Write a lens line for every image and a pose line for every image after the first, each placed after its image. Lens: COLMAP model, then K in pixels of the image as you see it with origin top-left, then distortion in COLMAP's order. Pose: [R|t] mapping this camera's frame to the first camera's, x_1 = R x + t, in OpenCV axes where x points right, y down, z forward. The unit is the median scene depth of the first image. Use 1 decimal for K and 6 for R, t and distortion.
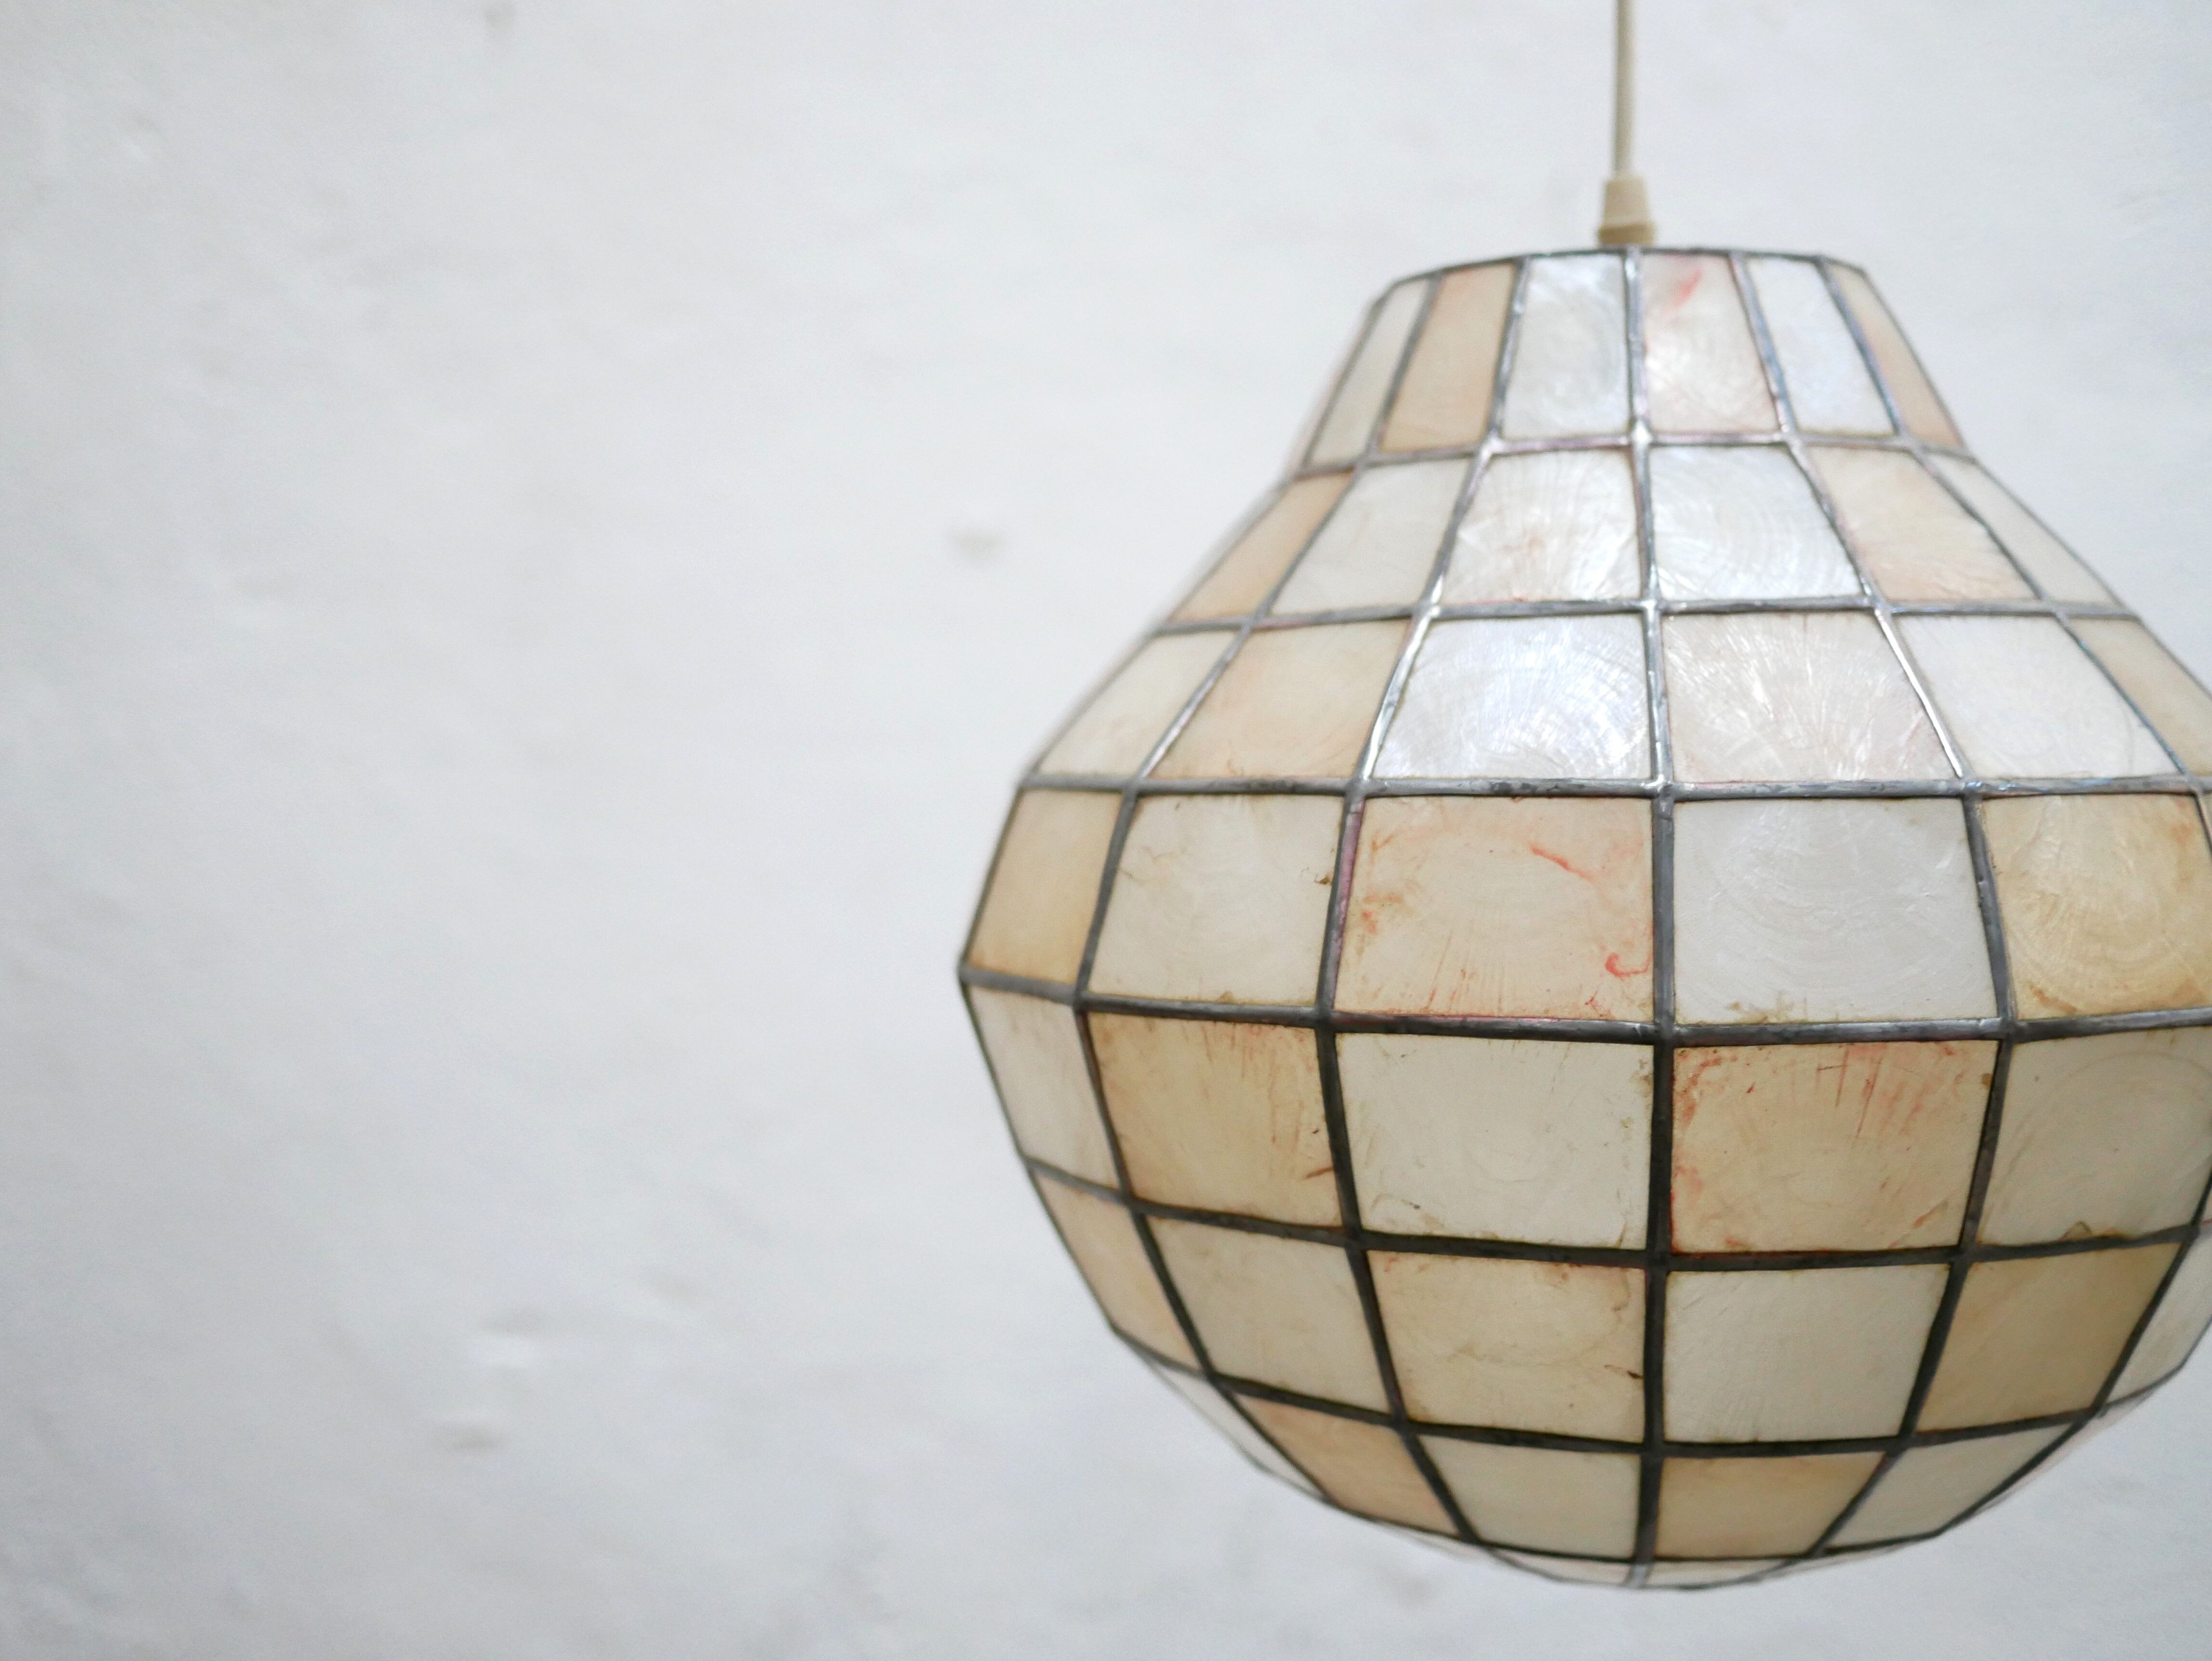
lens RADIAL K [[2528.4, 0, 1106.6], [0, 2528.4, 838.0], [0, 0, 1]] dist [-0.021762, 0.044104]
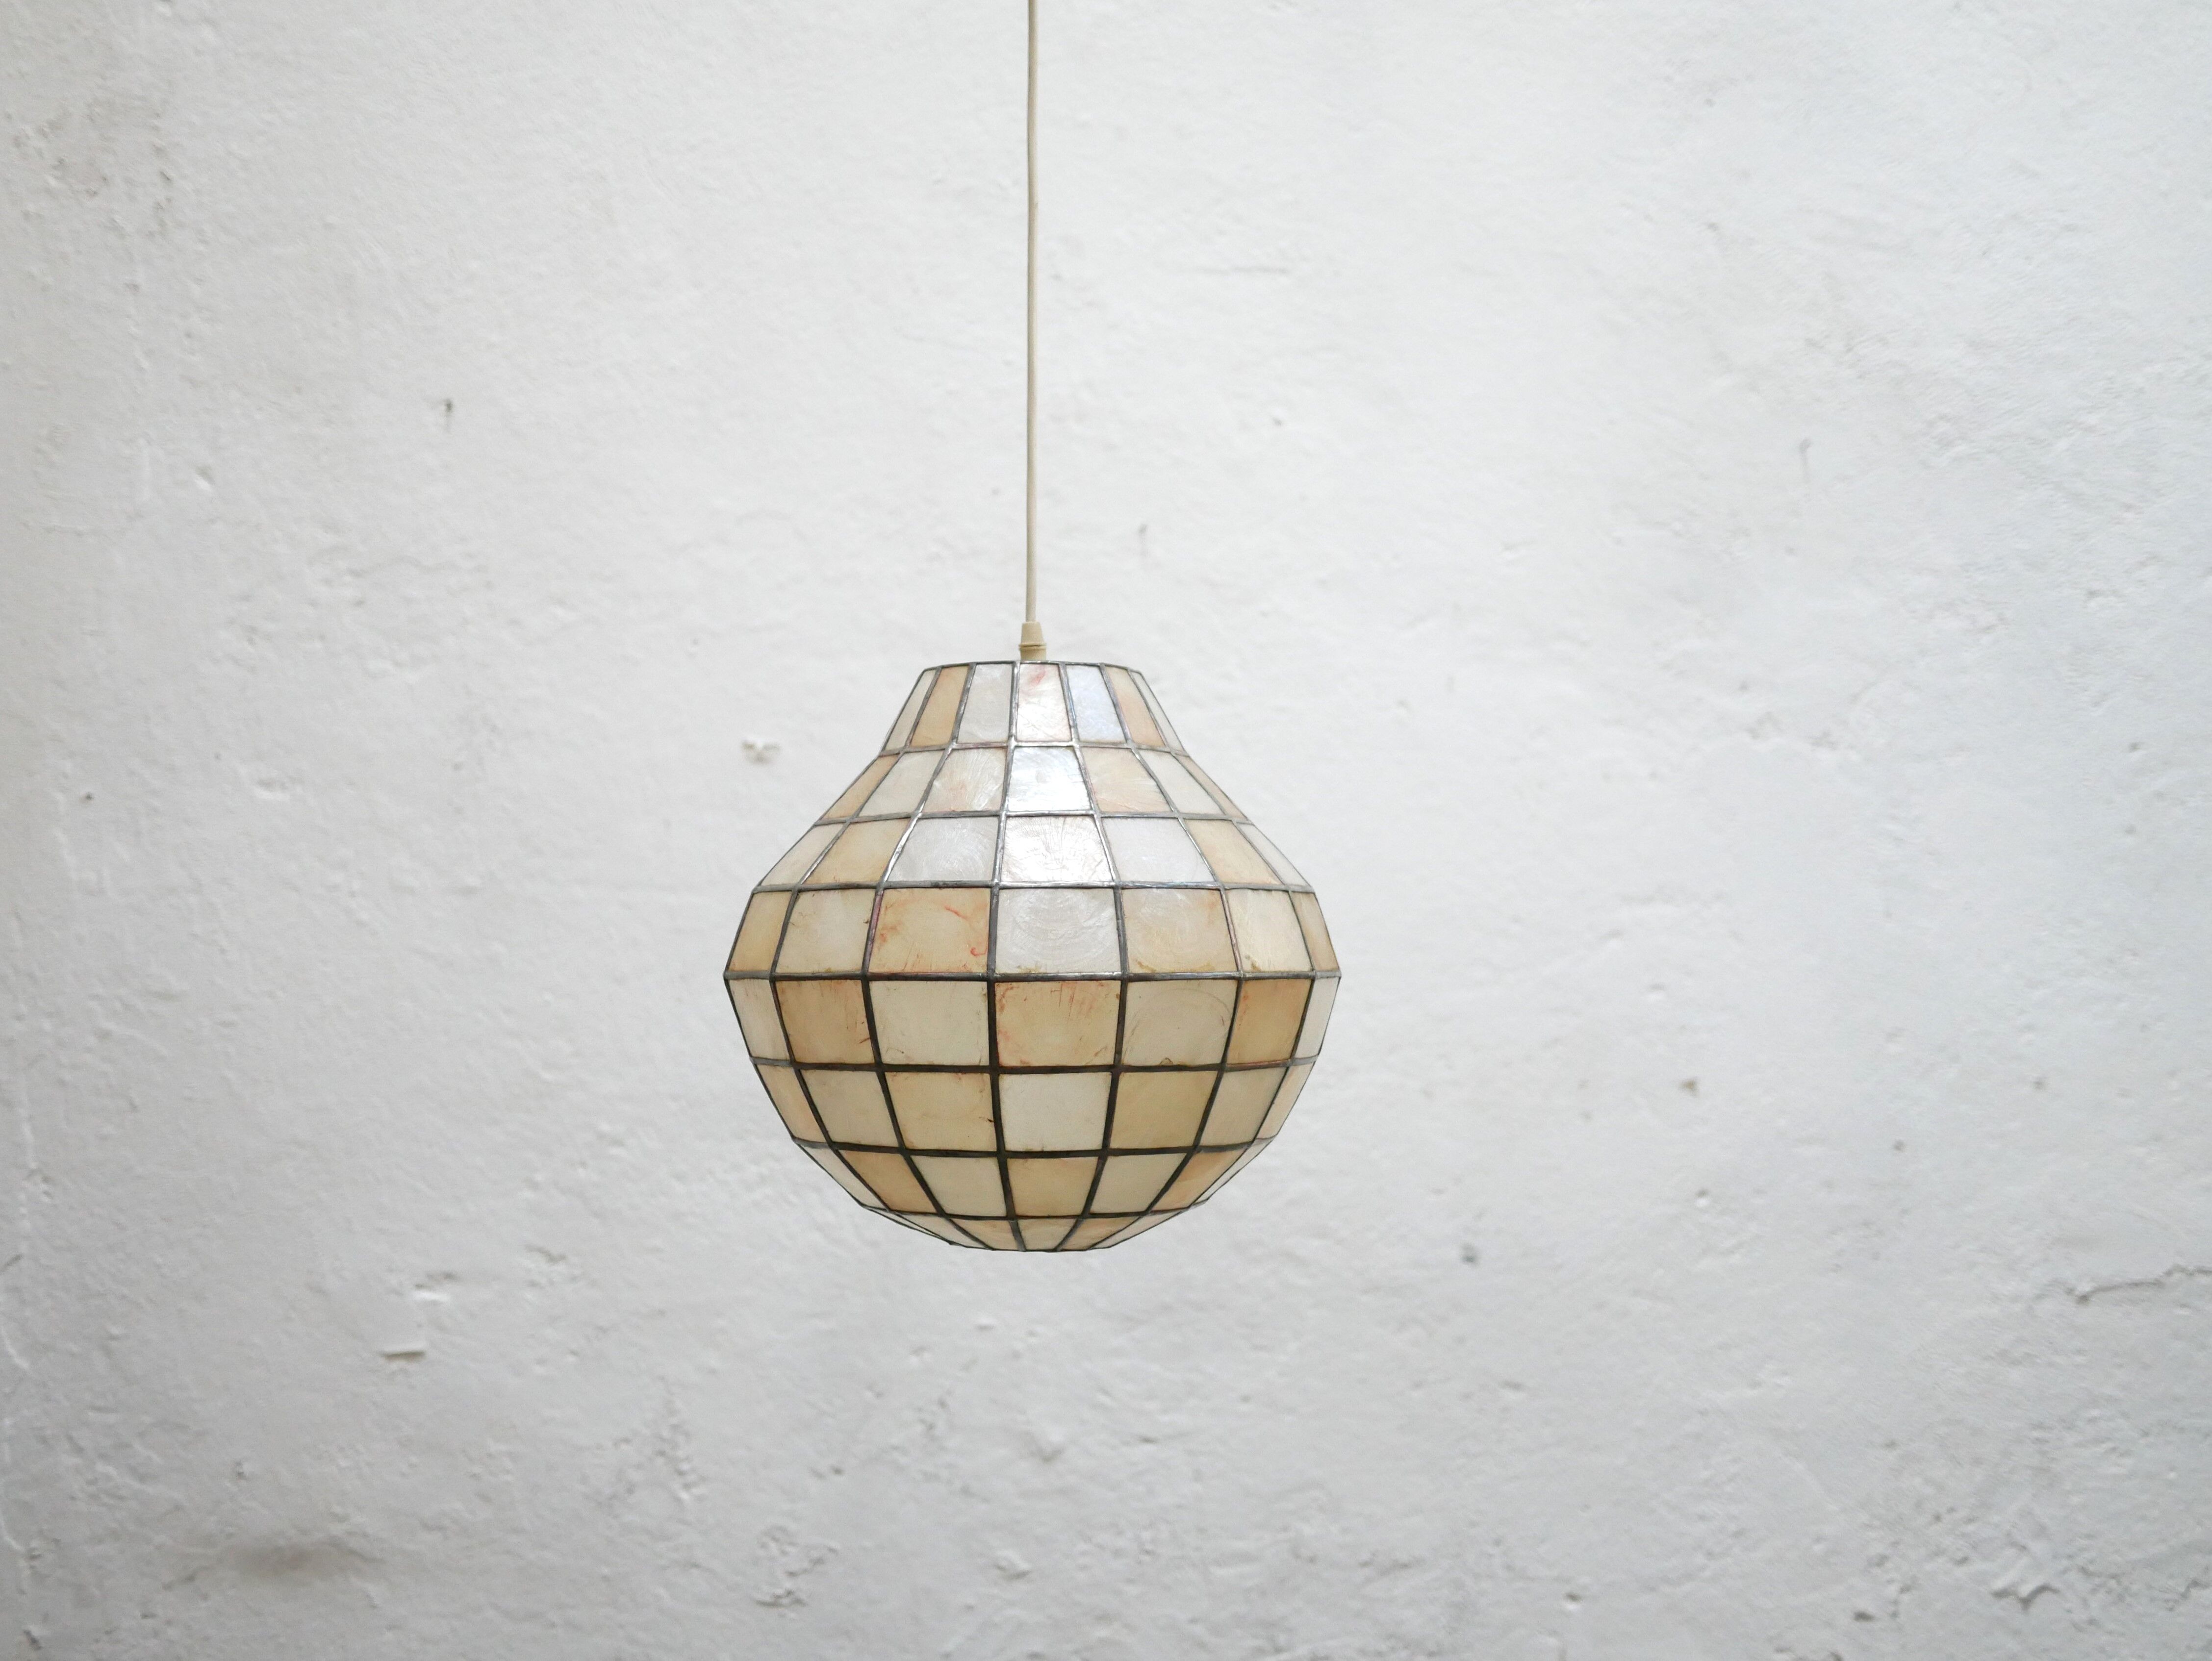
lens RADIAL K [[2602.6, 0, 1096.1], [0, 2602.6, 842.9], [0, 0, 1]] dist [-0.013754, 0.023124]
pose [[0.996952, 0.007857, 0.077627, 0.103402], [-0.003313, 0.998282, -0.058499, 0.081995], [-0.077953, 0.058063, 0.995265, -1.512786]]
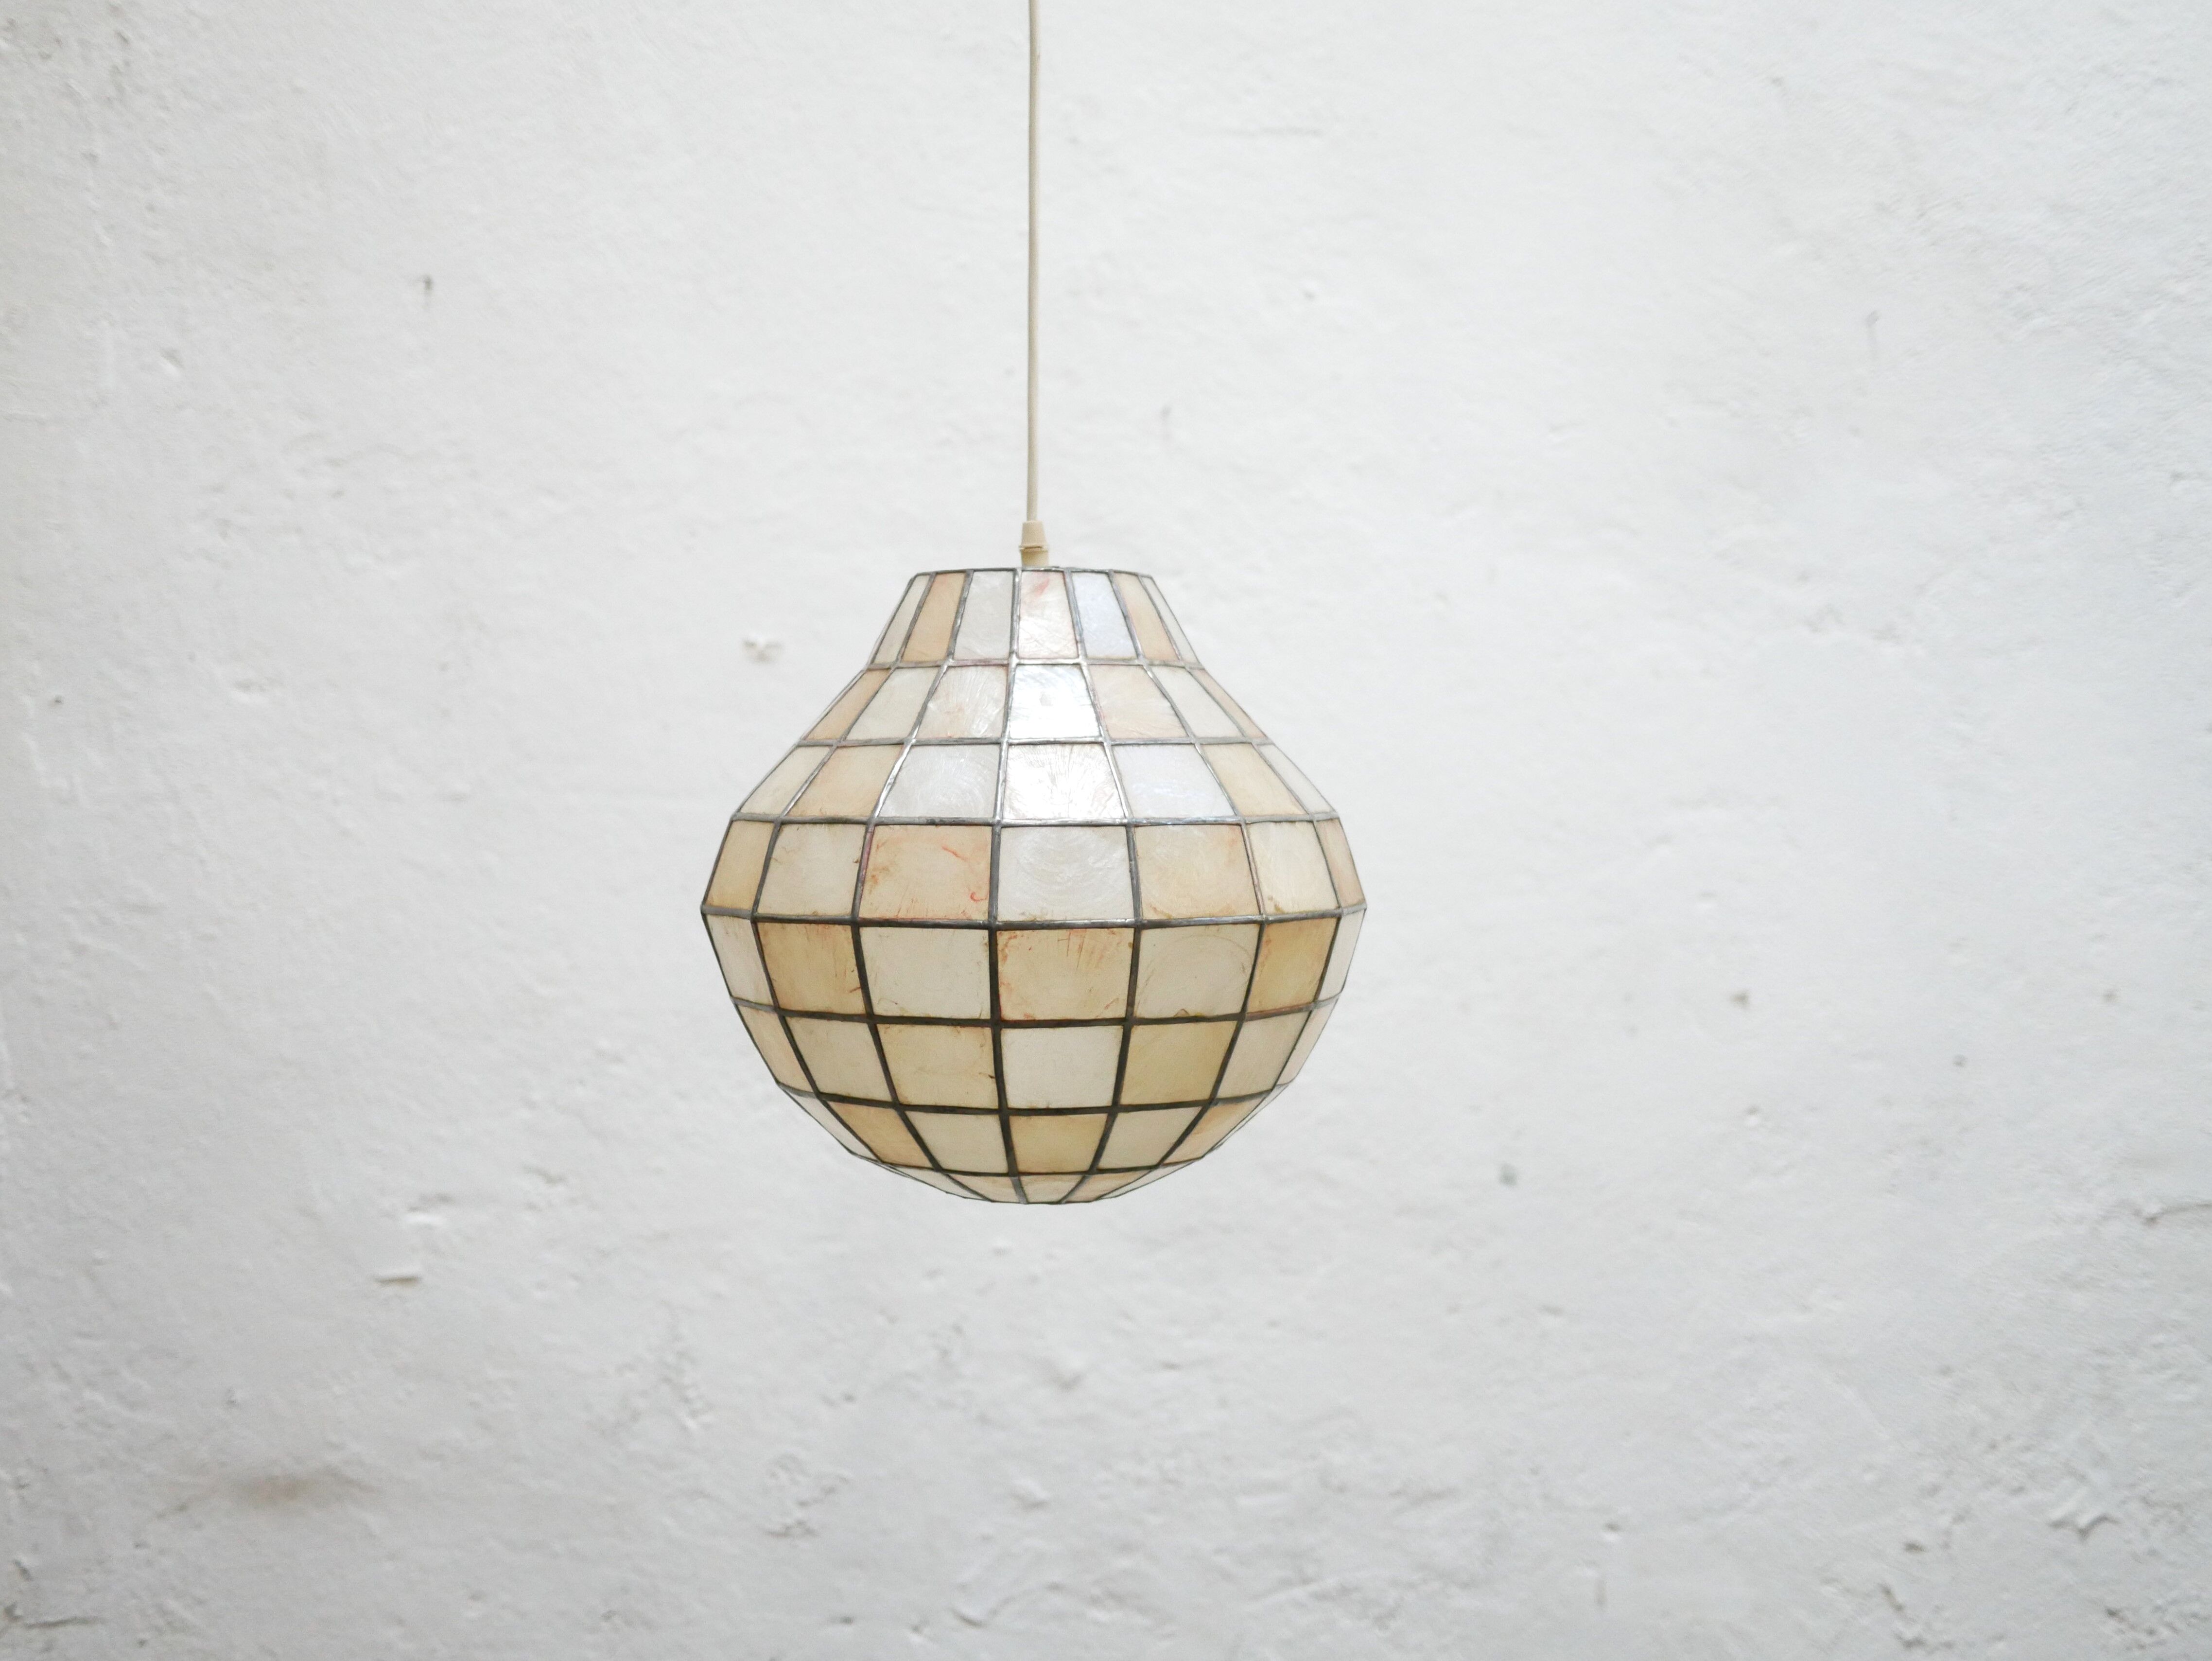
lens RADIAL K [[2586.2, 0, 1088.6], [0, 2586.2, 870.2], [0, 0, 1]] dist [-0.007558, -0.001853]
pose [[0.998073, 0.001770, 0.062029, 0.142620], [-0.001899, 0.999996, 0.002016, 0.018595], [-0.062025, -0.002130, 0.998072, -1.280146]]
